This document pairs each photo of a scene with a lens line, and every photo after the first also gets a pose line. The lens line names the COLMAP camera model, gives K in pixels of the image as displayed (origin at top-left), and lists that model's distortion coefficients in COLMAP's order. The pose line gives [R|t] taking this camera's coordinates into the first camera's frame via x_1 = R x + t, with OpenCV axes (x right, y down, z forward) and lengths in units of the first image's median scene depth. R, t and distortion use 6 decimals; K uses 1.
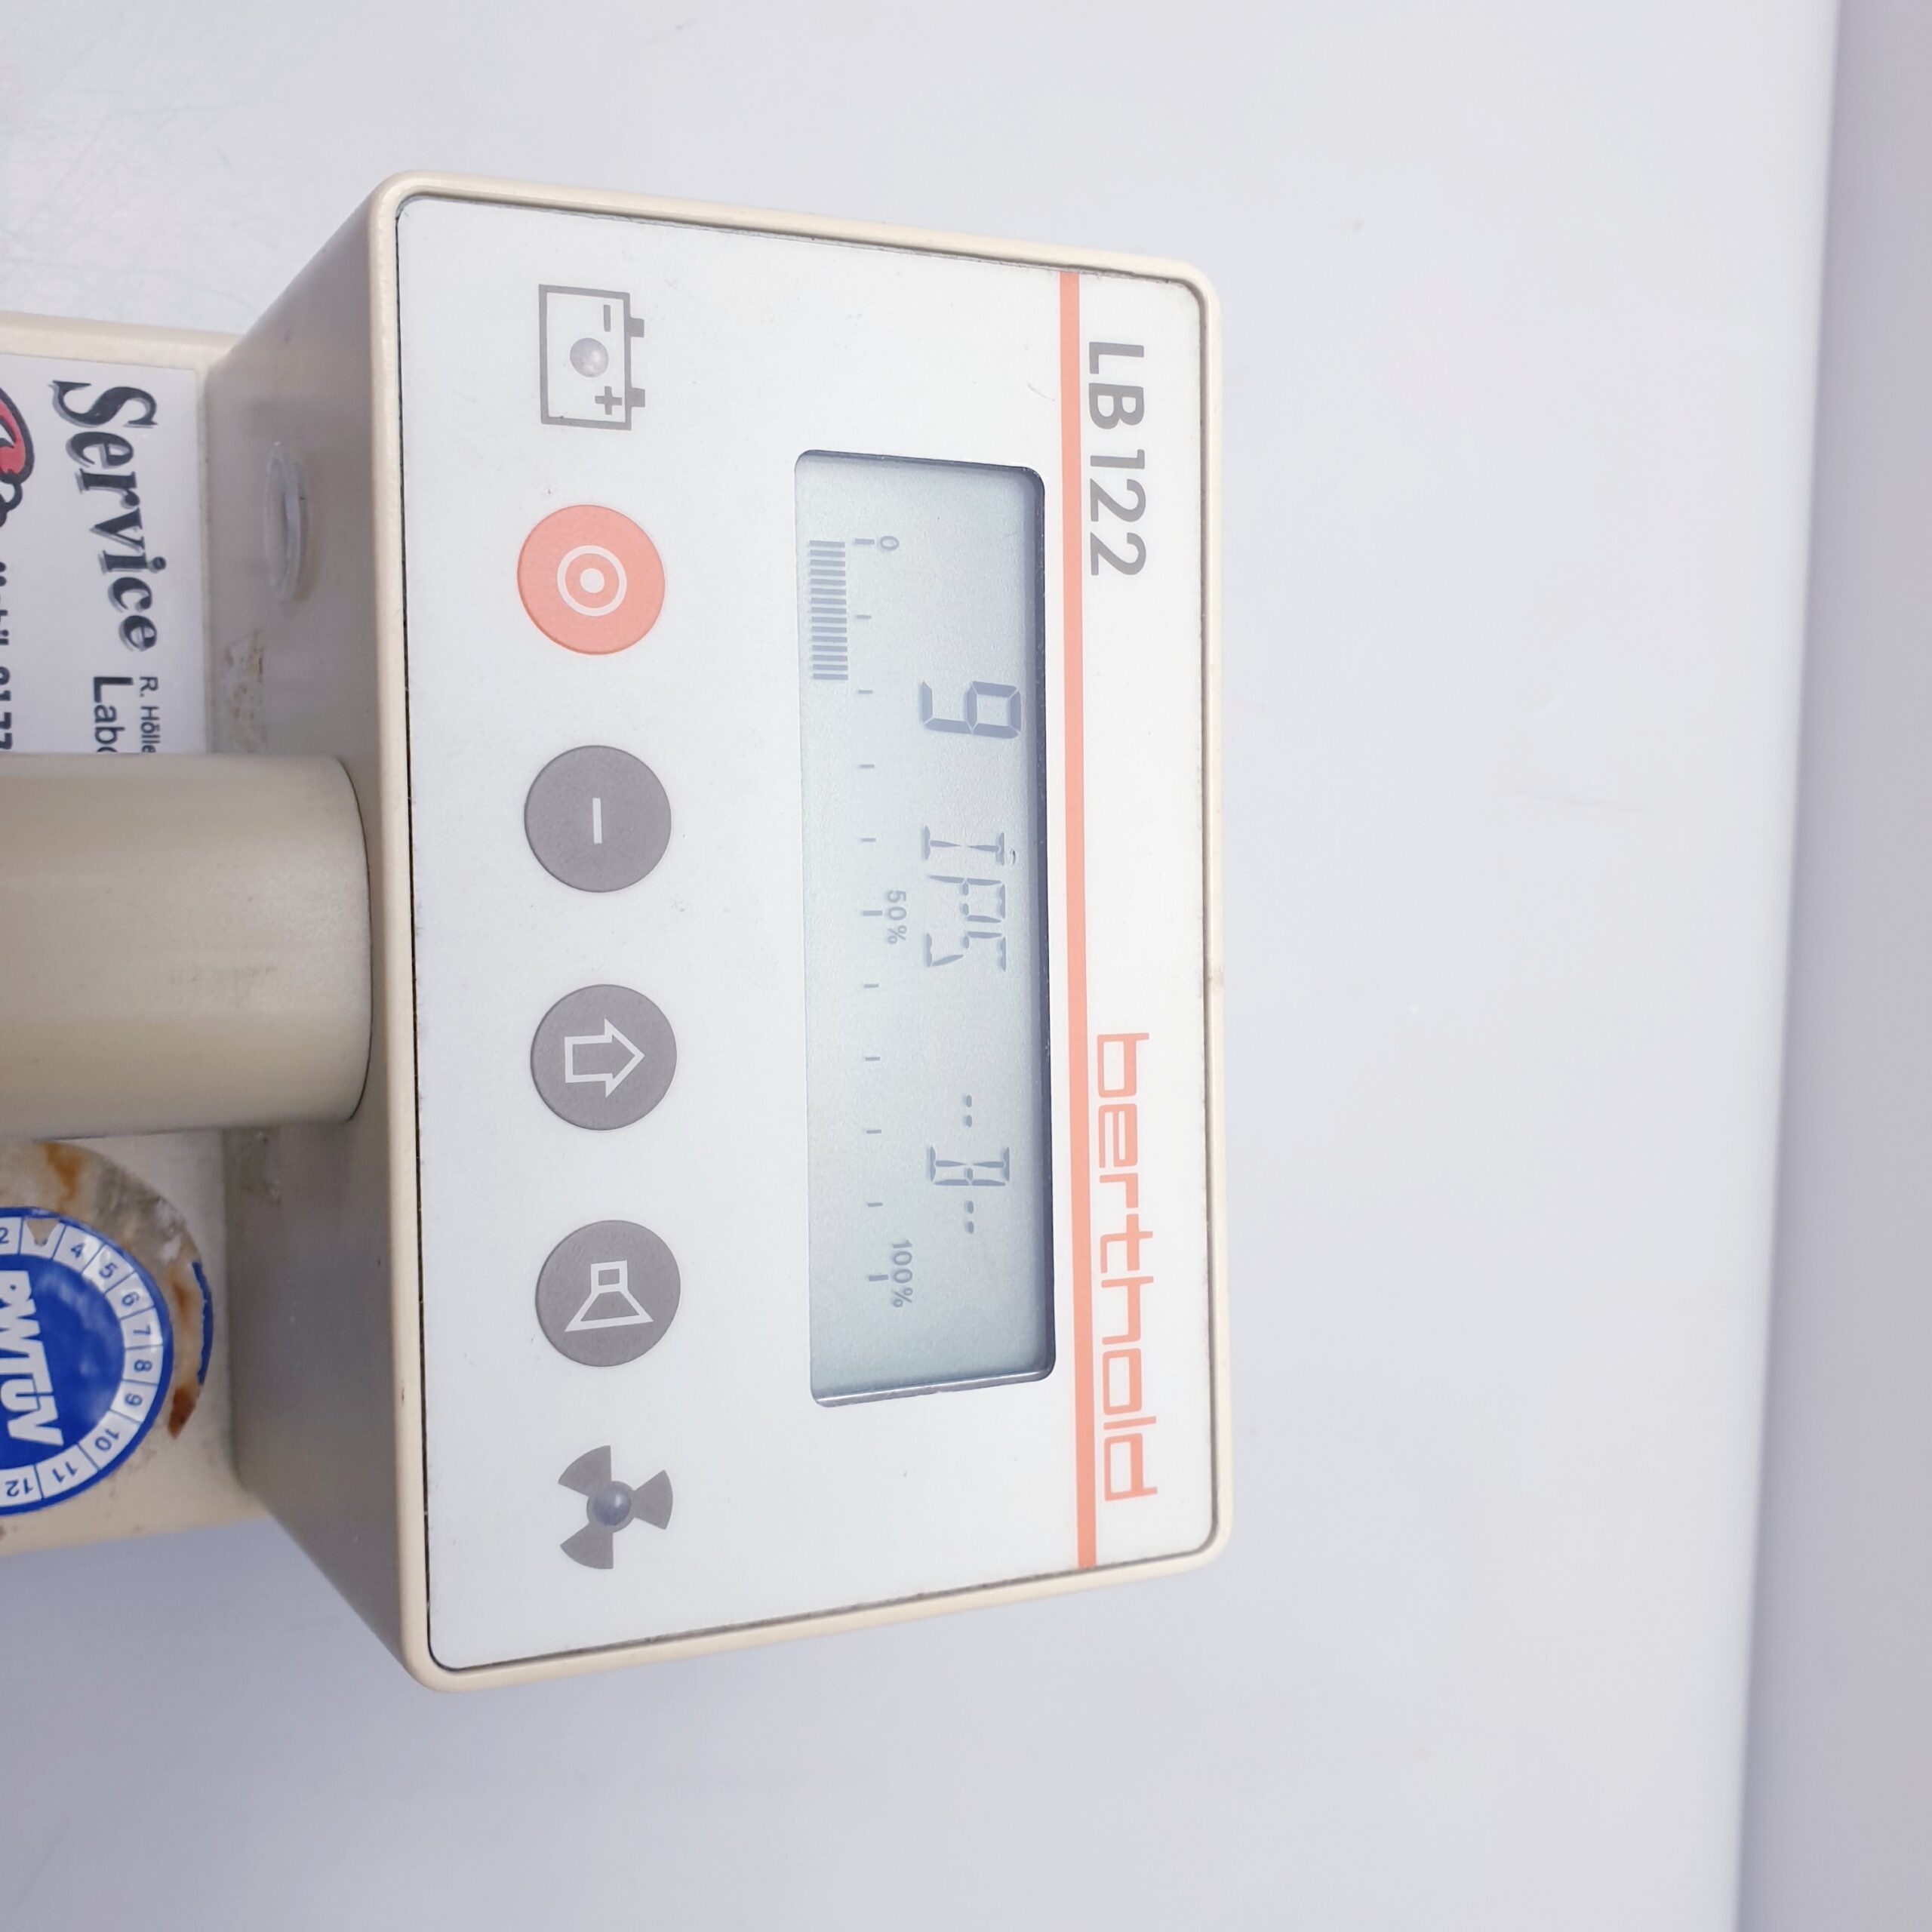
lens RADIAL K [[2016.5, 0, 954.8], [0, 2016.5, 957.4], [0, 0, 1]] dist [0.177166, -0.438412]
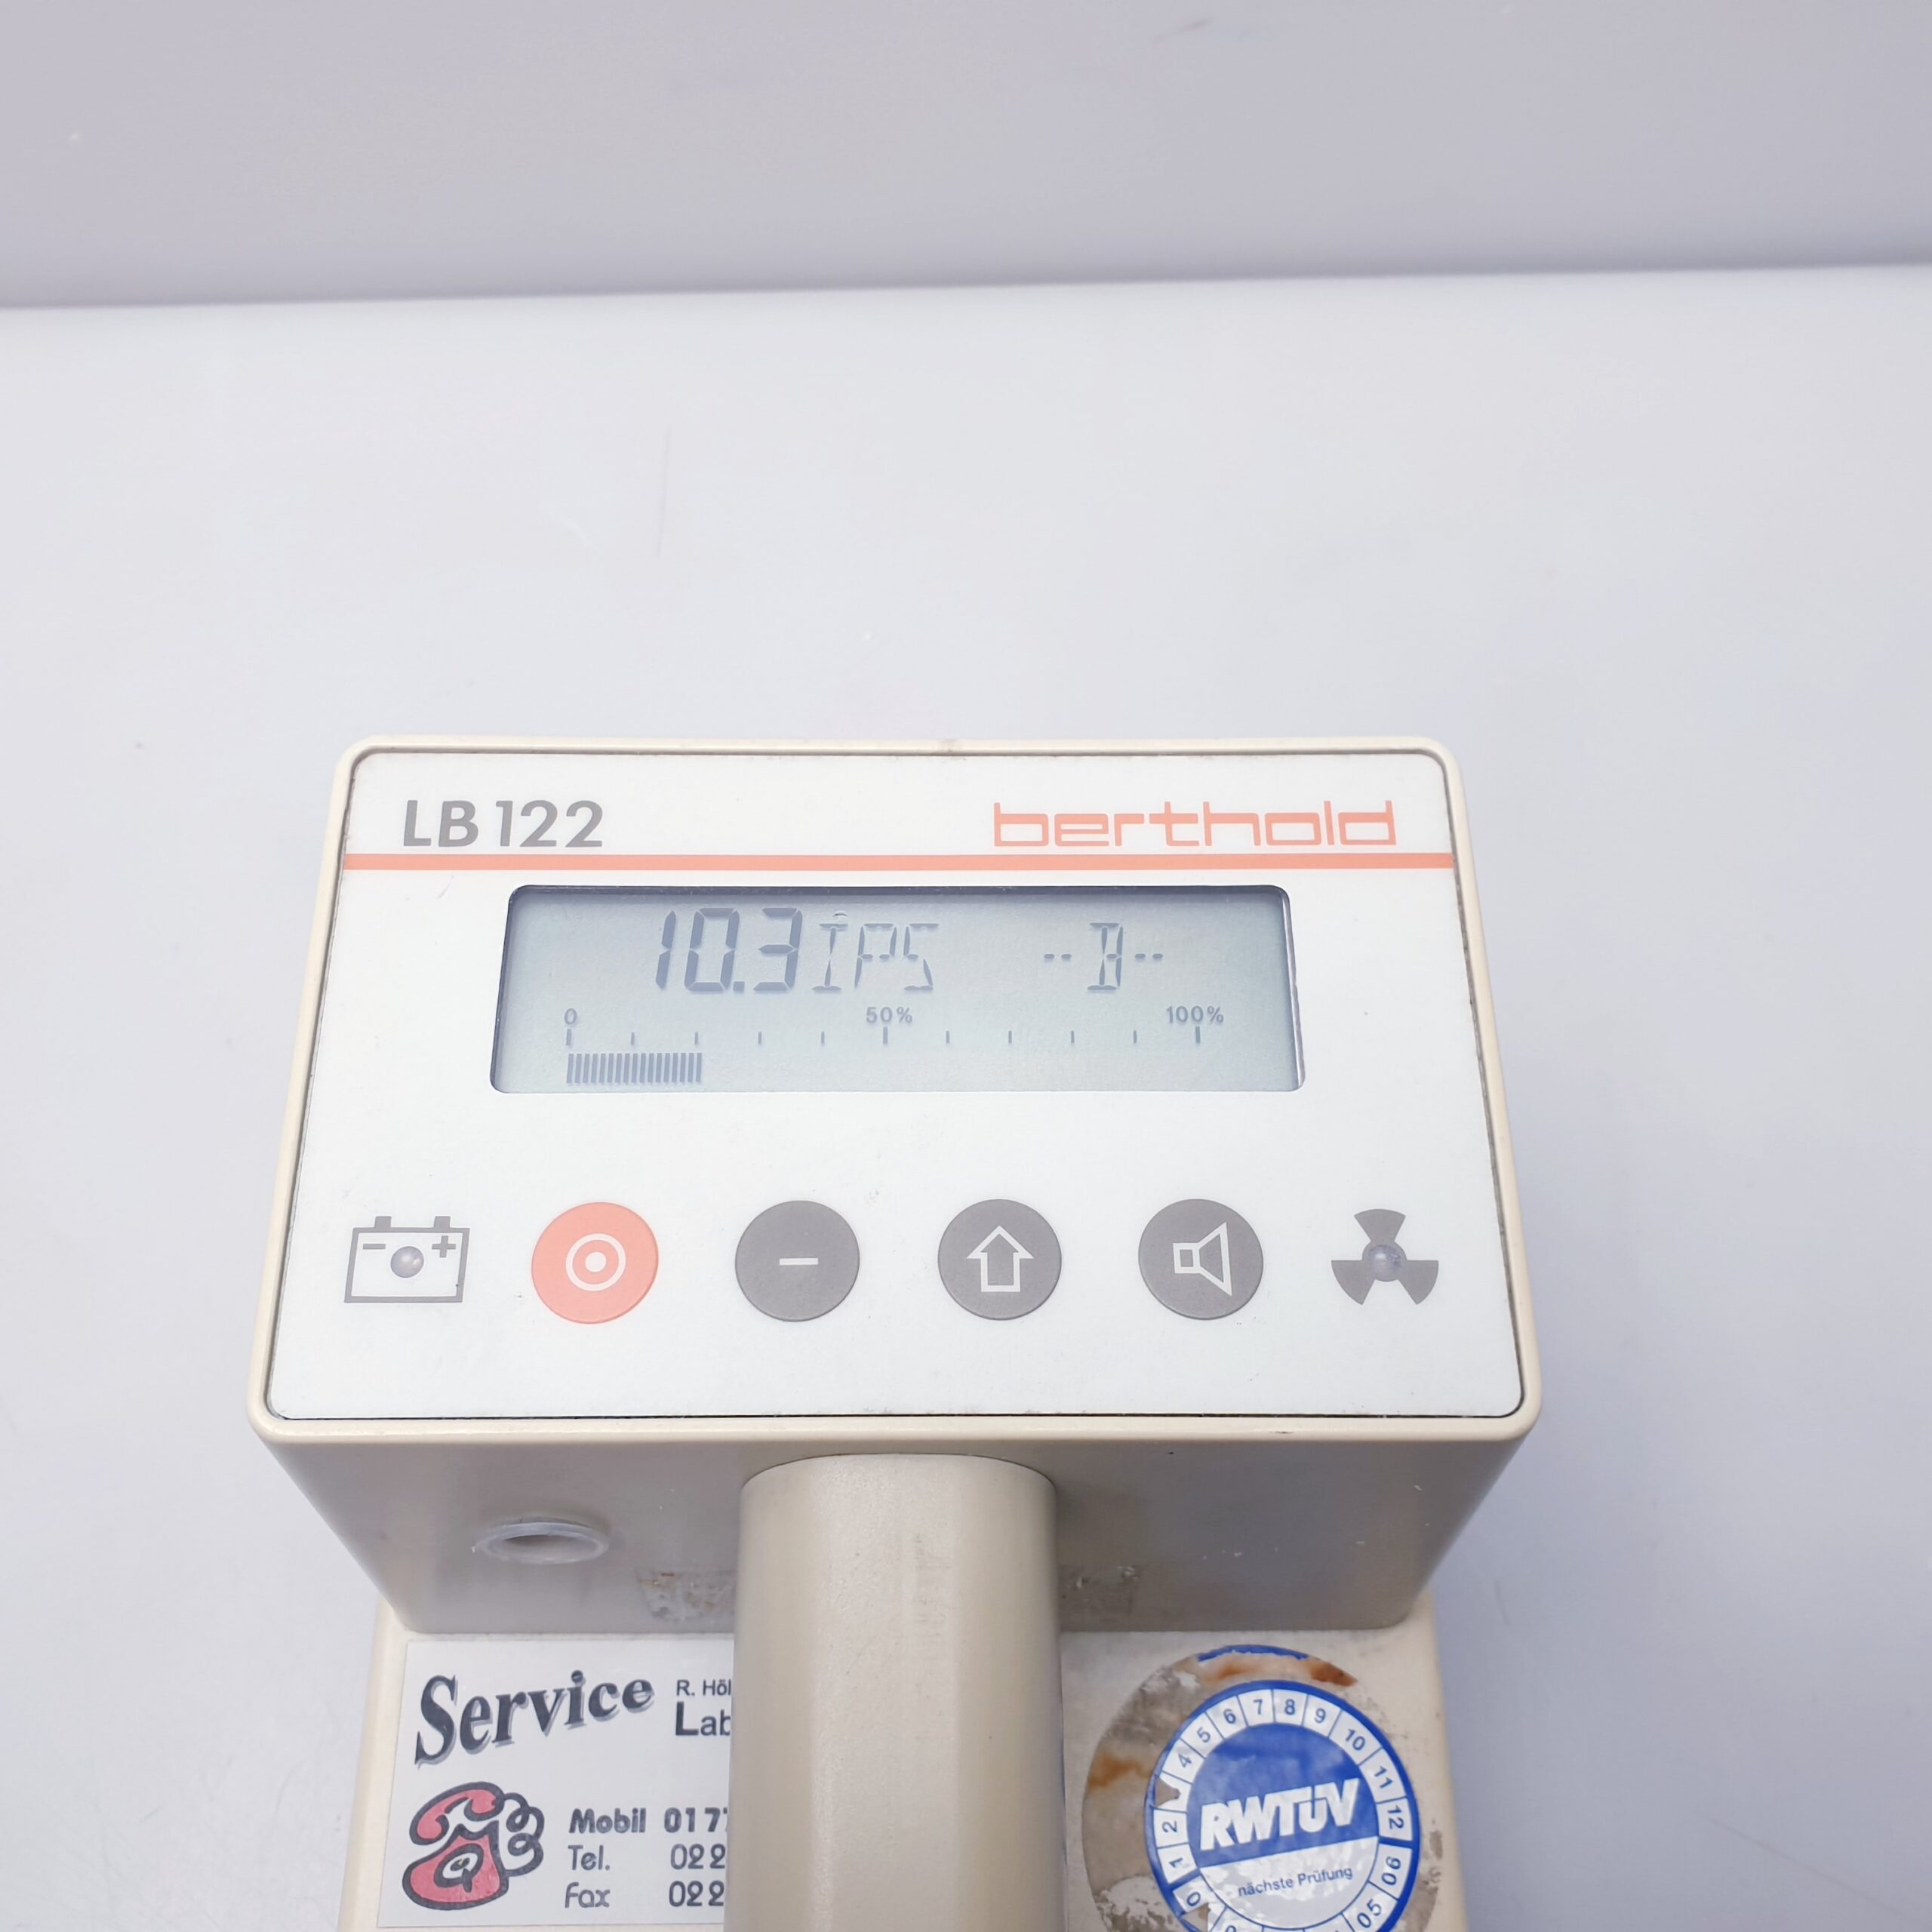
lens RADIAL K [[2015.7, 0, 958.9], [0, 2015.7, 966.4], [0, 0, 1]] dist [0.243999, -0.727706]
pose [[0.013820, -0.999221, 0.036970, -0.041932], [0.999655, 0.012981, -0.022833, 0.045117], [0.022336, 0.037273, 0.999055, -0.163251]]
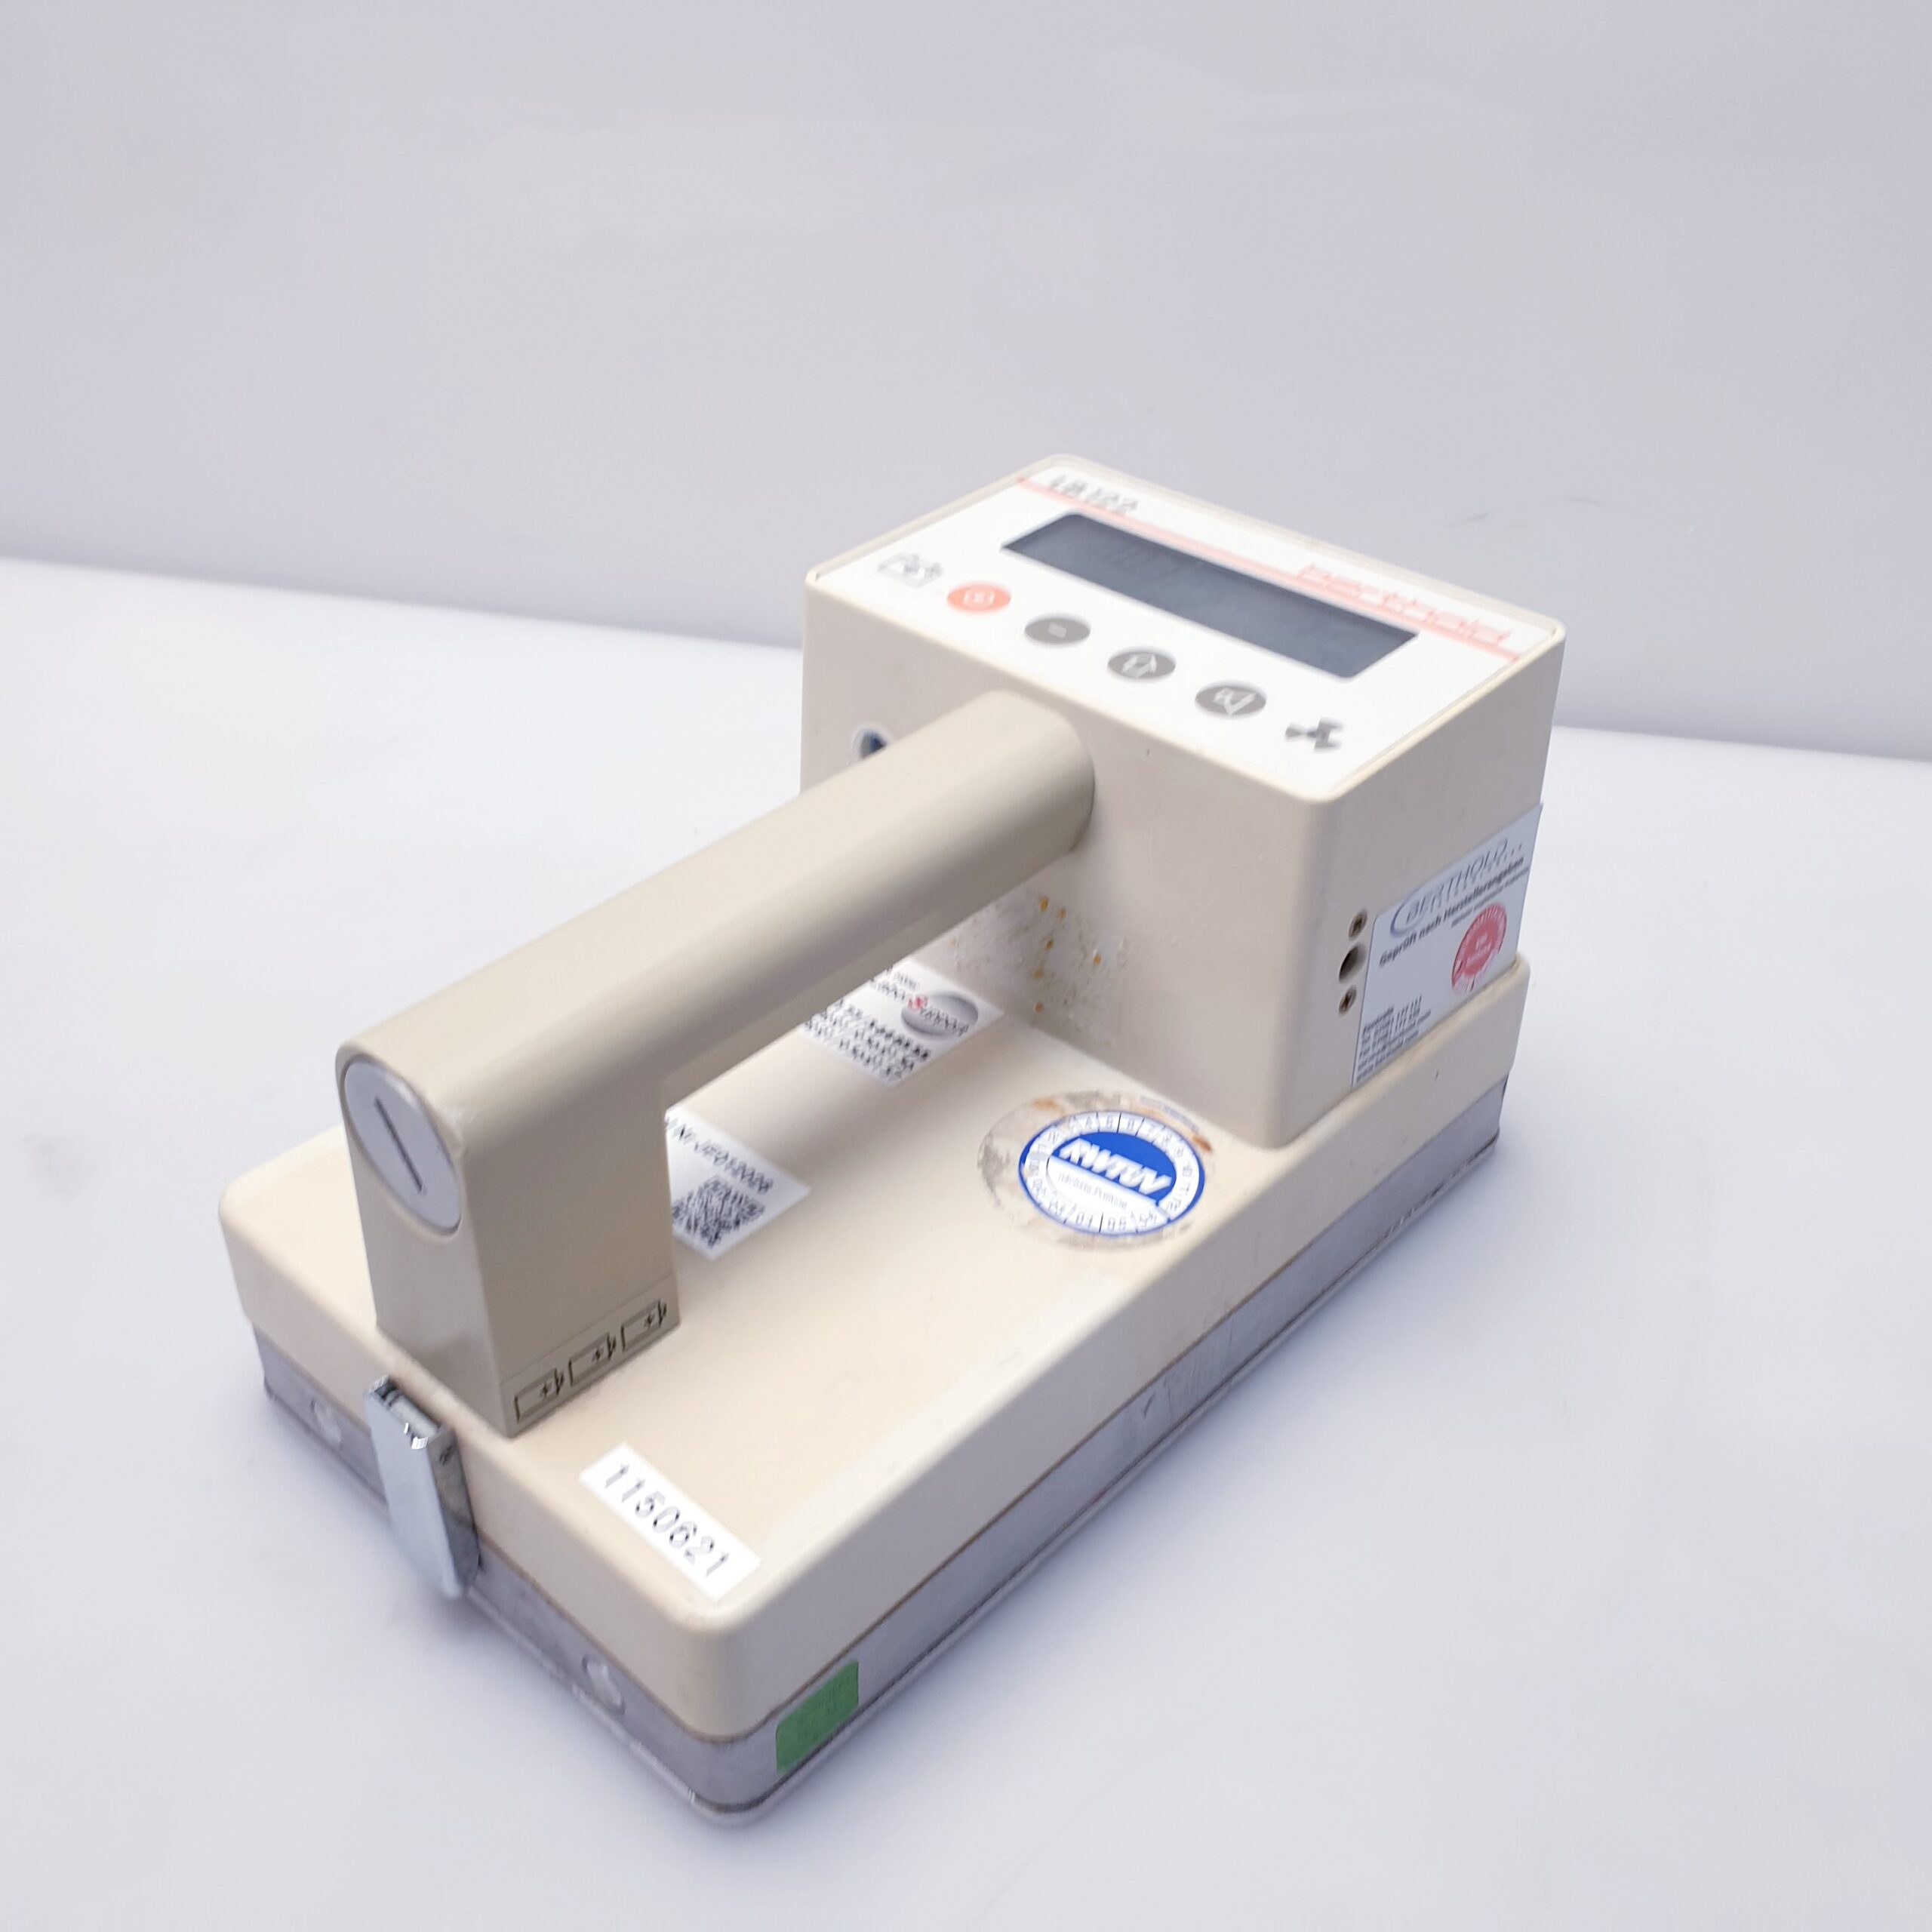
lens RADIAL K [[2045.8, 0, 996.8], [0, 2045.8, 935.1], [0, 0, 1]] dist [0.212404, -0.809360]
pose [[0.626514, -0.718359, 0.302391, -1.008272], [0.717671, 0.380363, -0.583329, 1.171973], [0.304021, 0.582481, 0.753848, -0.453753]]
